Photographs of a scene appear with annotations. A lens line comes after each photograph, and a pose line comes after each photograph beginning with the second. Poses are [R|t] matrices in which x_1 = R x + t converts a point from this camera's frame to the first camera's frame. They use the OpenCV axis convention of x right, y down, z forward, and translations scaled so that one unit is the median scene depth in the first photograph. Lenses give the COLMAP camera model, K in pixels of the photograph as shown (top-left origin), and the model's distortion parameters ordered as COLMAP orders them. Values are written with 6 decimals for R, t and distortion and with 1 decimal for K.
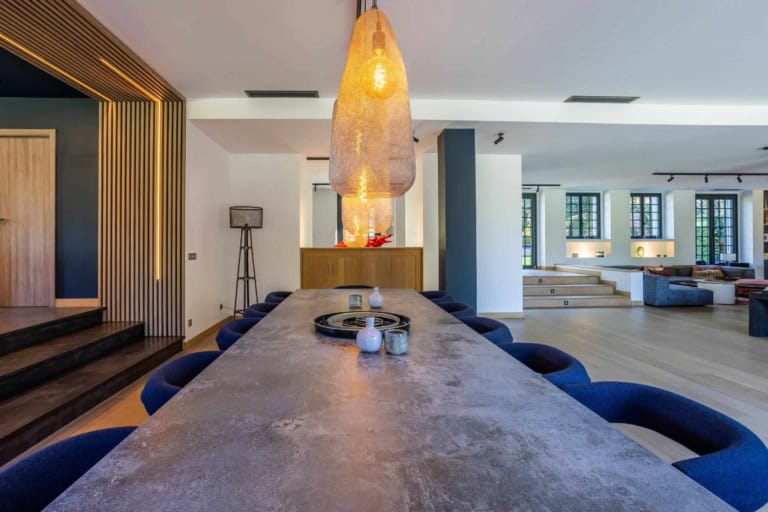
lens RADIAL K [[371.1, 0, 405.6], [0, 371.1, 244.2], [0, 0, 1]] dist [-0.000028, 0.000348]
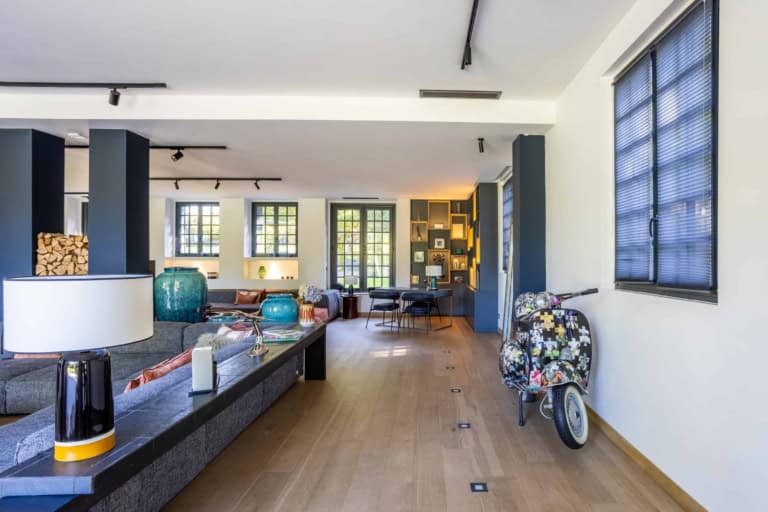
lens RADIAL K [[420.8, 0, 440.4], [0, 420.8, 260.8], [0, 0, 1]] dist [-0.001960, -0.014021]
pose [[0.999687, 0.004974, -0.024531, 0.911014], [-0.005069, 0.999980, -0.003818, -0.003703], [0.024511, 0.003941, 0.999692, 0.053529]]
